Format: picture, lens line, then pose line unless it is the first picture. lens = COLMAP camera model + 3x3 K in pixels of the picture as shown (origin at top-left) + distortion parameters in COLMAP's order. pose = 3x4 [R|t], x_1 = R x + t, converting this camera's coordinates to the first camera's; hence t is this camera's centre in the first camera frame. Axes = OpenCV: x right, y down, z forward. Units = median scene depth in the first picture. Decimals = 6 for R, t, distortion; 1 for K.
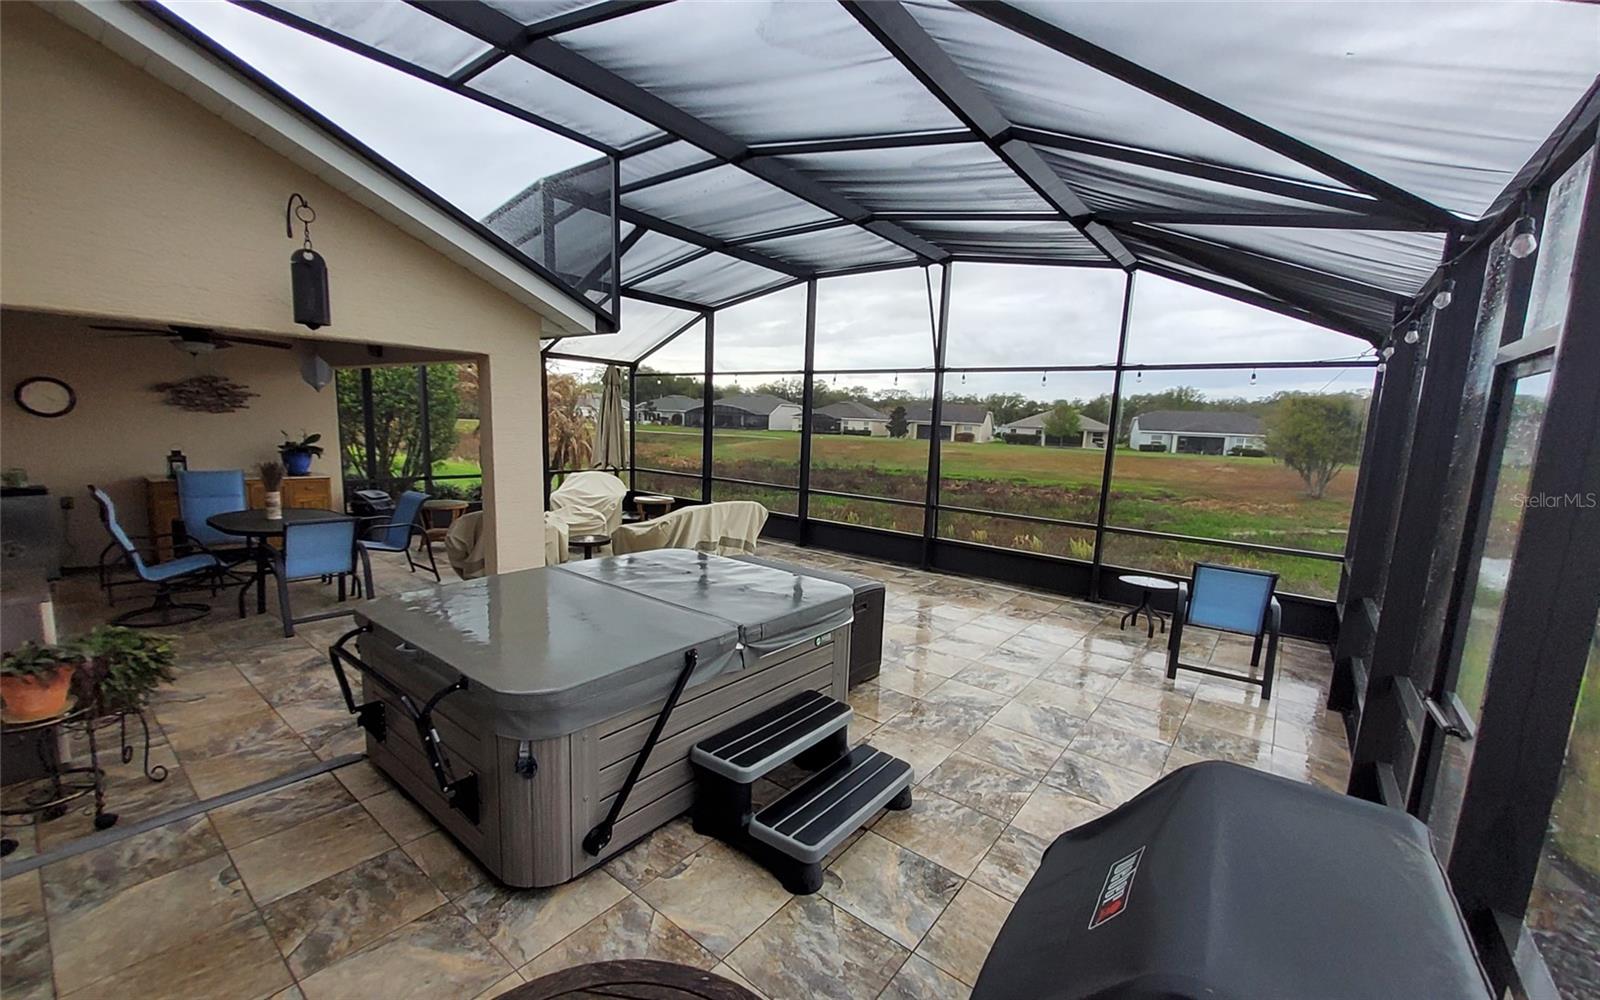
lens RADIAL K [[622.3, 0, 788.3], [0, 622.3, 506.2], [0, 0, 1]] dist [0.008735, 0.000016]
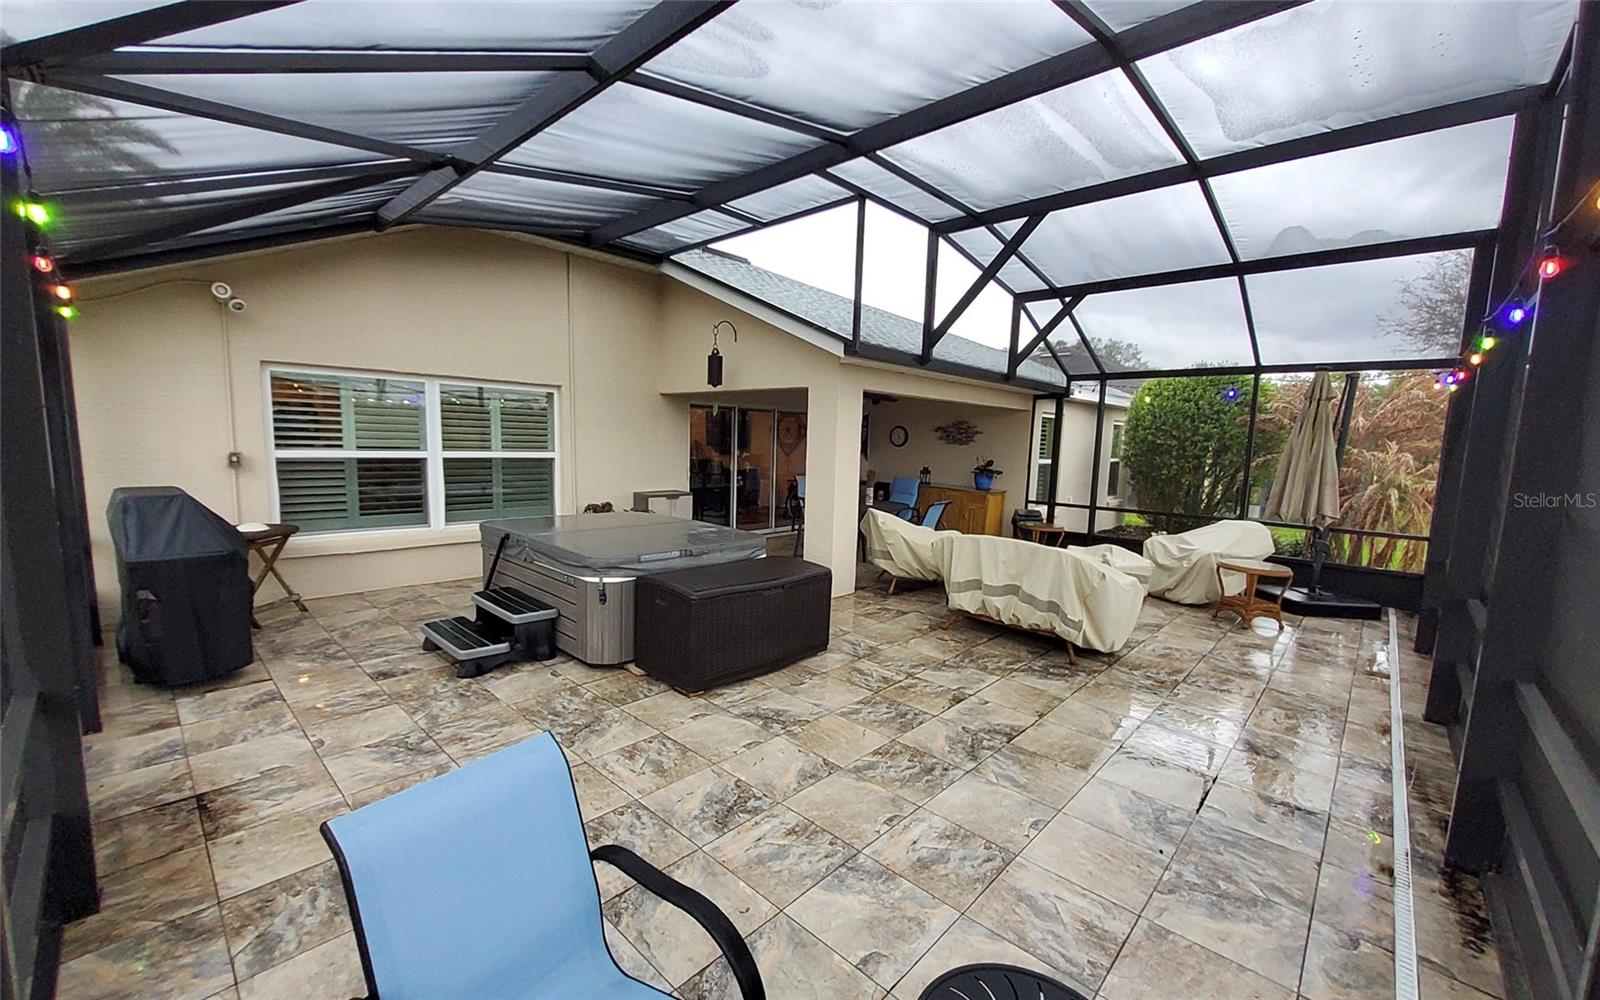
lens RADIAL K [[622.3, 0, 792.8], [0, 622.3, 507.6], [0, 0, 1]] dist [0.008735, 0.000016]
pose [[-0.061267, 0.072133, -0.995512, 0.941069], [-0.169458, 0.982154, 0.081594, -0.084807], [0.983631, 0.173697, -0.047950, 1.078749]]
